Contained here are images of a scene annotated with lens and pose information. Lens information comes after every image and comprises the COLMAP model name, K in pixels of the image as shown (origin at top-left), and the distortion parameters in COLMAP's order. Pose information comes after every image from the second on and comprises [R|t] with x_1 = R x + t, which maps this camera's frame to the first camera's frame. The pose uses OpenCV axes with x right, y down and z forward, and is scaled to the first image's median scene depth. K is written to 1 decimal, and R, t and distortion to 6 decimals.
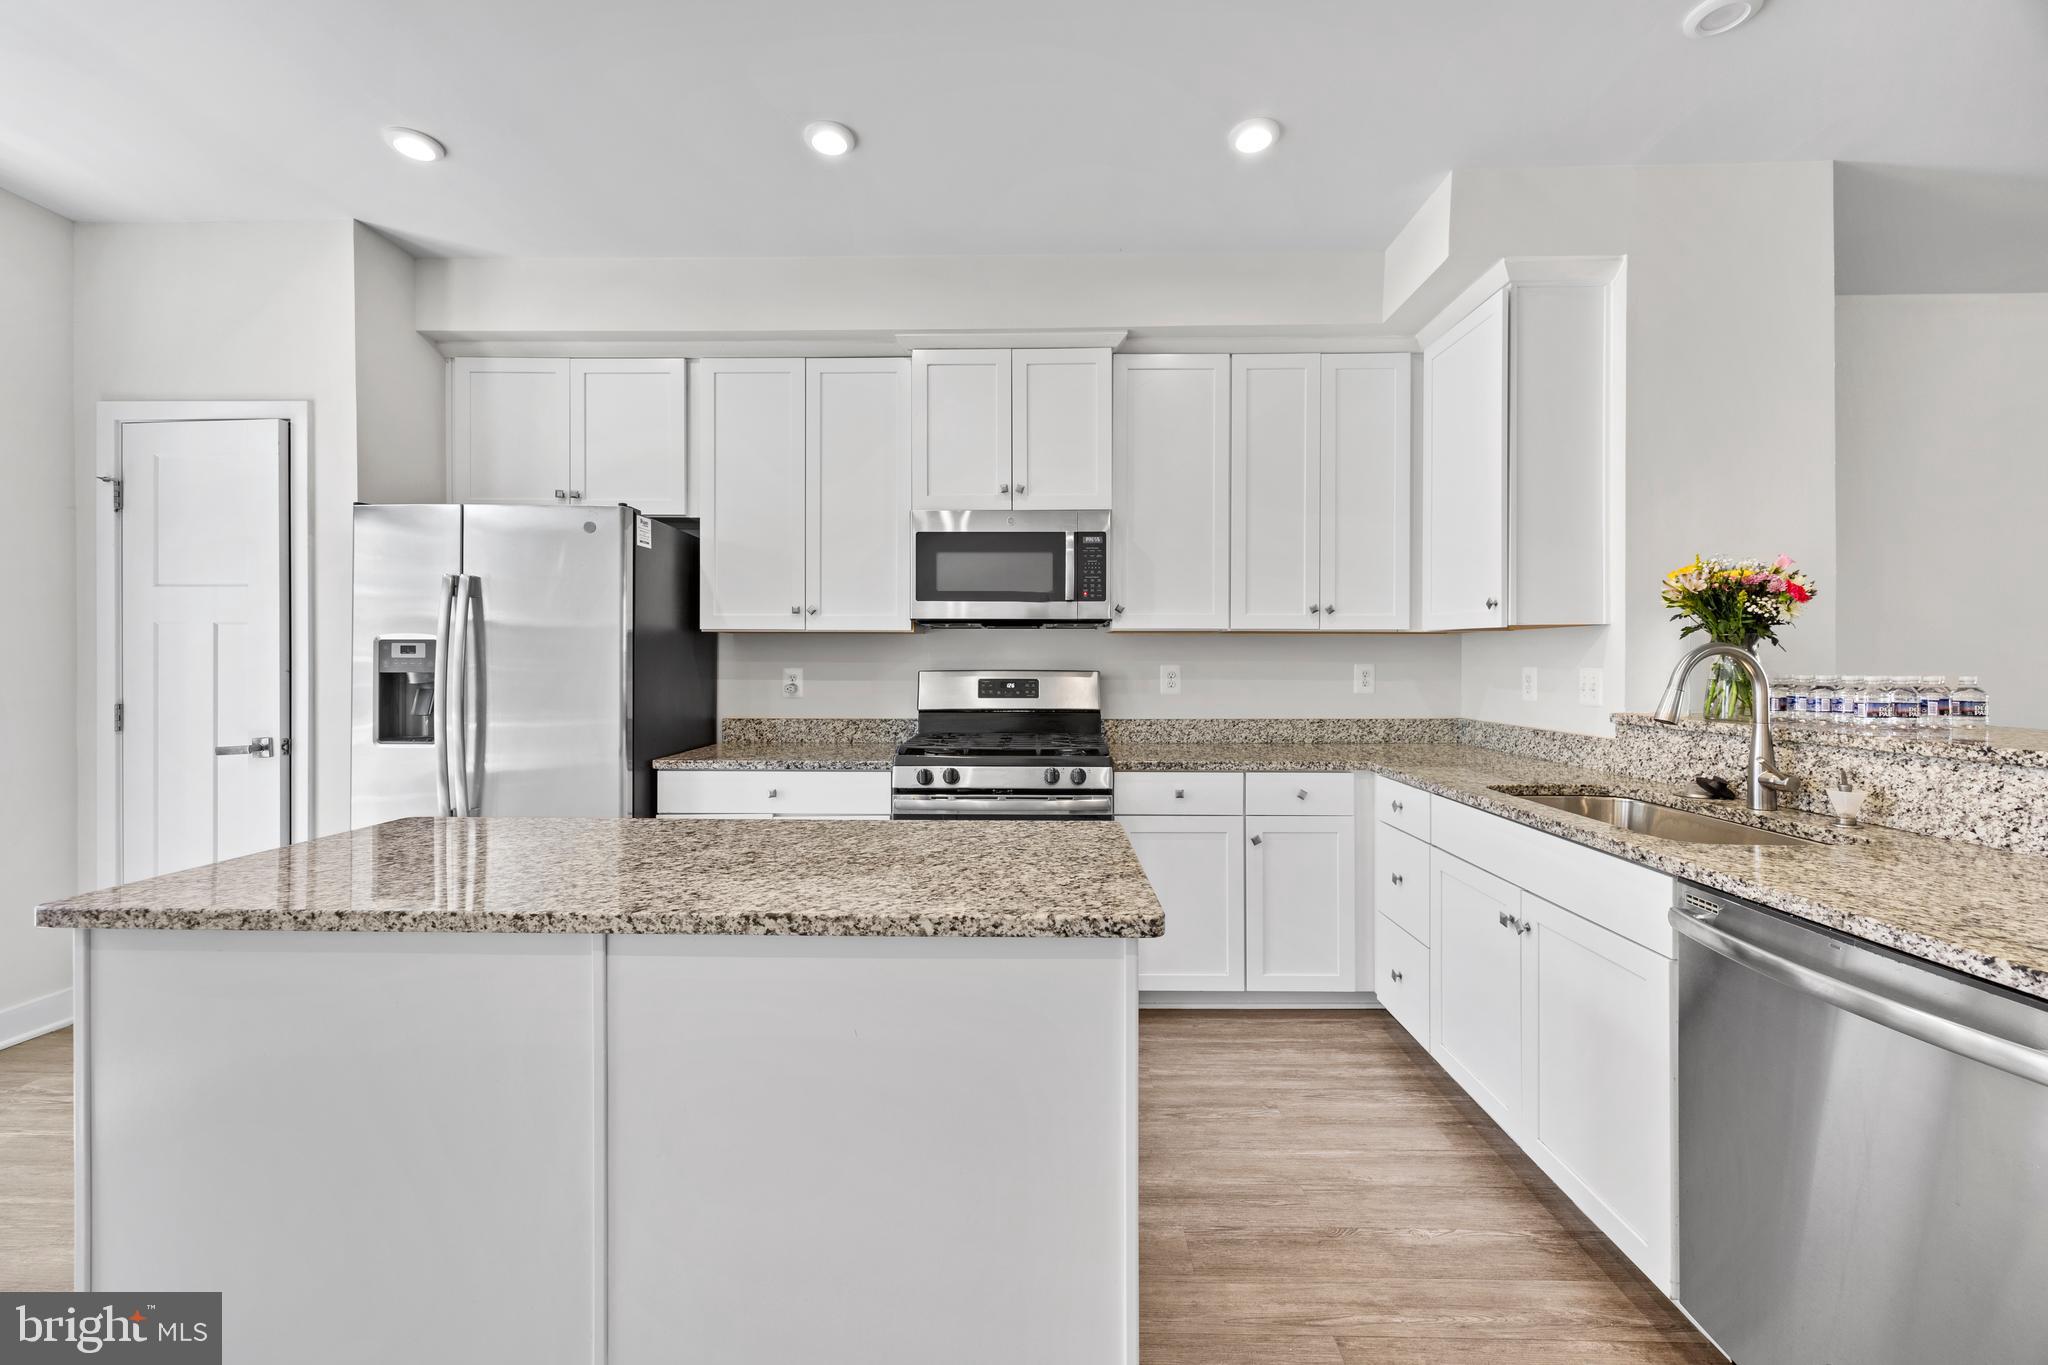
lens RADIAL K [[786.2, 0, 1018.5], [0, 786.2, 666.5], [0, 0, 1]] dist [-0.004082, -0.000056]
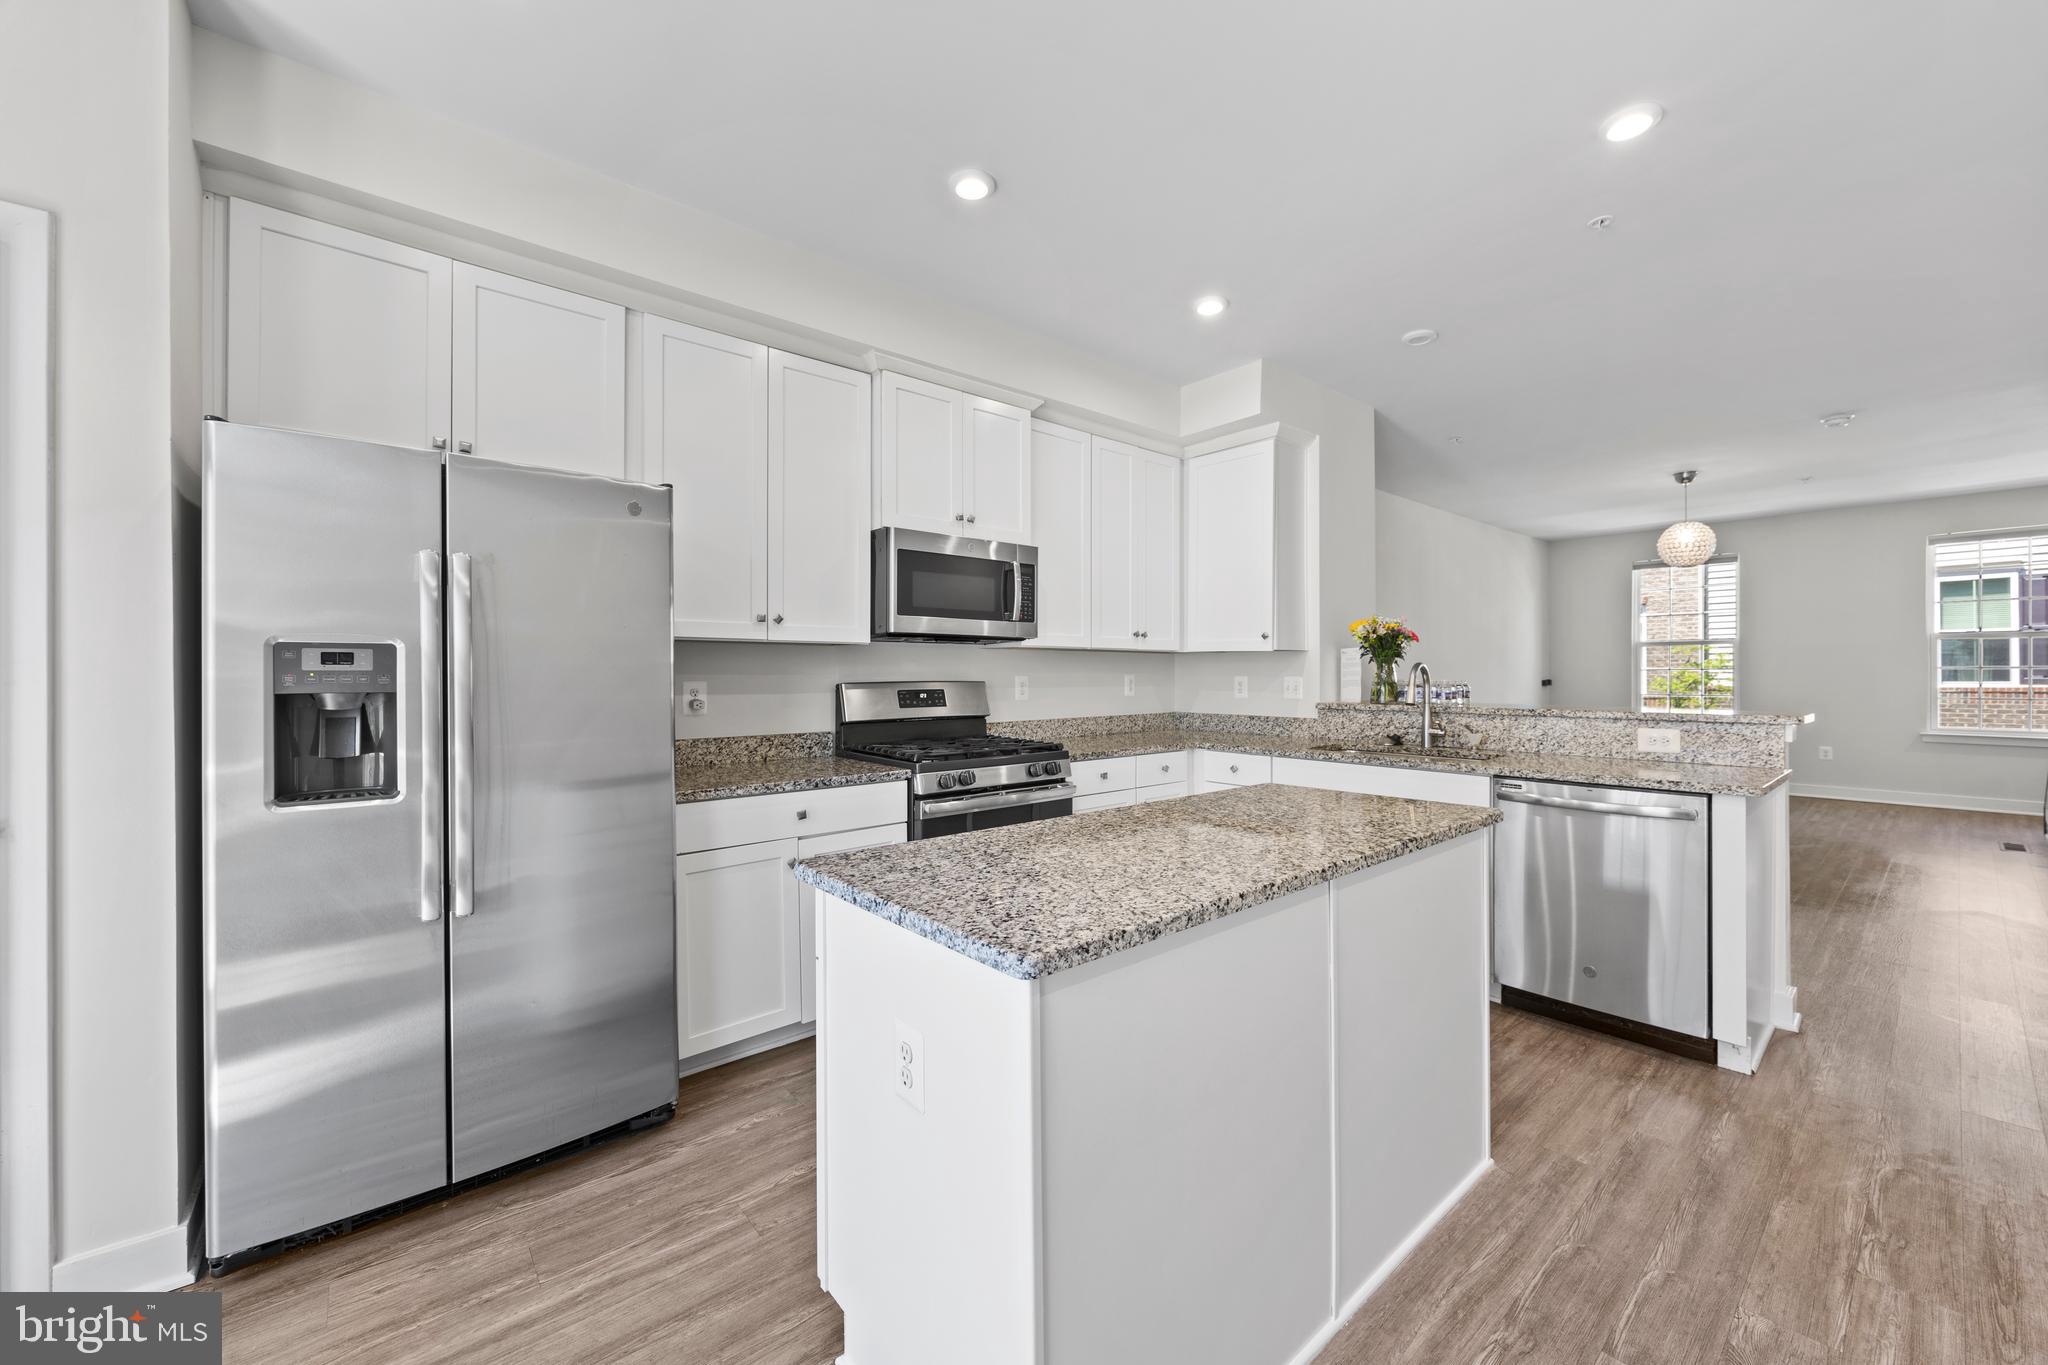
lens RADIAL K [[774.0, 0, 1005.4], [0, 774.0, 676.0], [0, 0, 1]] dist [-0.009456, -0.000066]
pose [[0.760901, -0.005154, 0.648847, -0.739280], [0.006277, 0.999980, 0.000583, -0.003293], [-0.648837, 0.003629, 0.760919, 0.143425]]
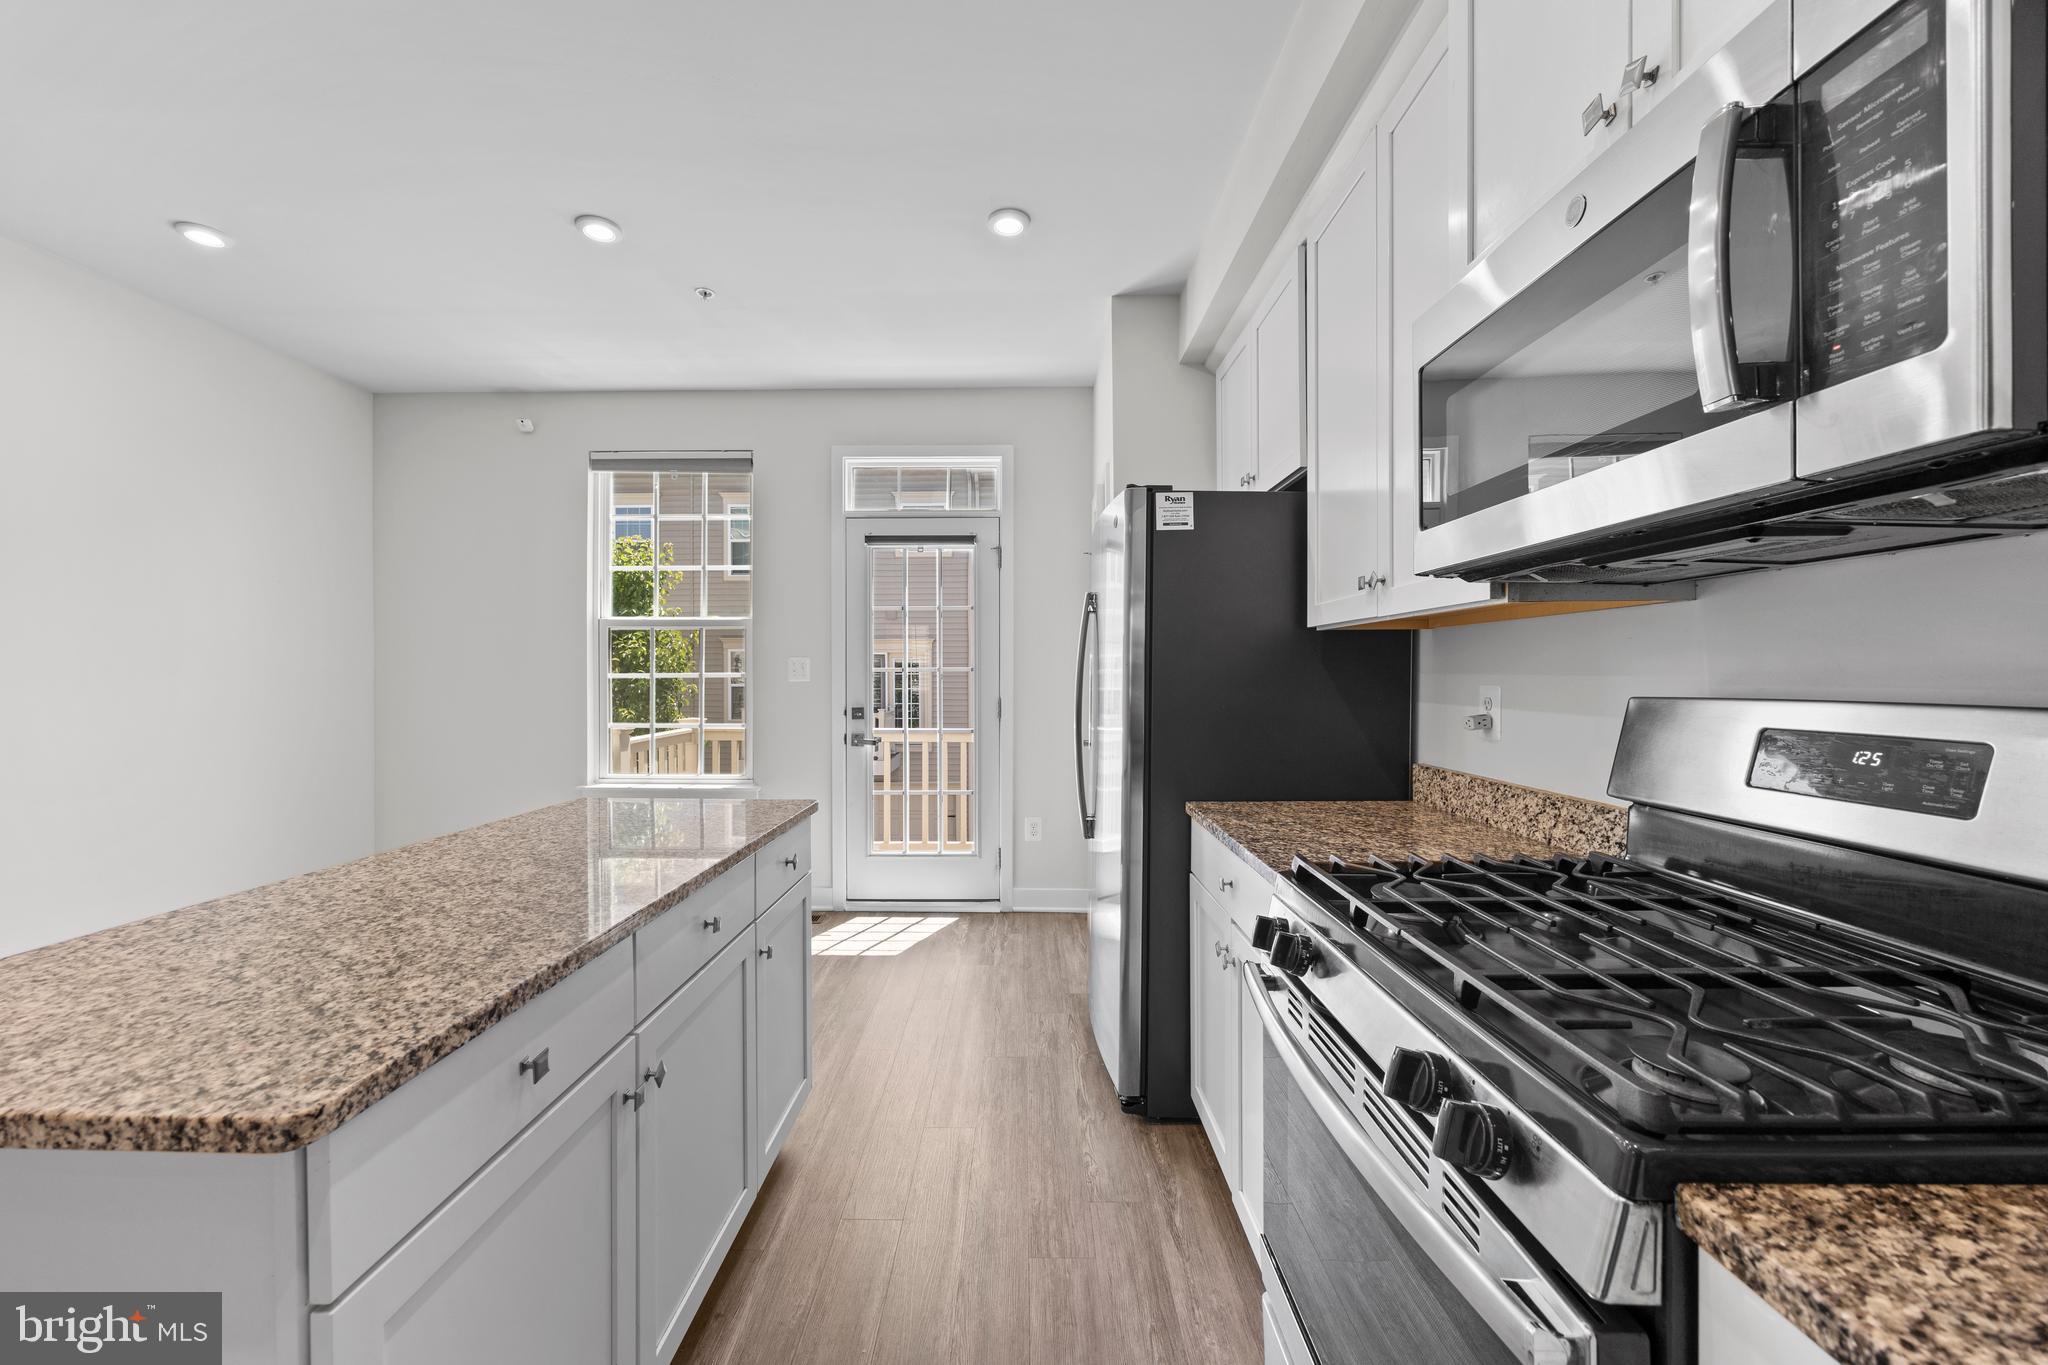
lens RADIAL K [[786.2, 0, 1018.5], [0, 786.2, 666.5], [0, 0, 1]] dist [-0.004082, -0.000056]
pose [[0.023970, -0.010224, -0.999660, 0.313551], [0.000499, 0.999948, -0.010215, -0.006807], [0.999713, -0.000254, 0.023974, 0.837799]]
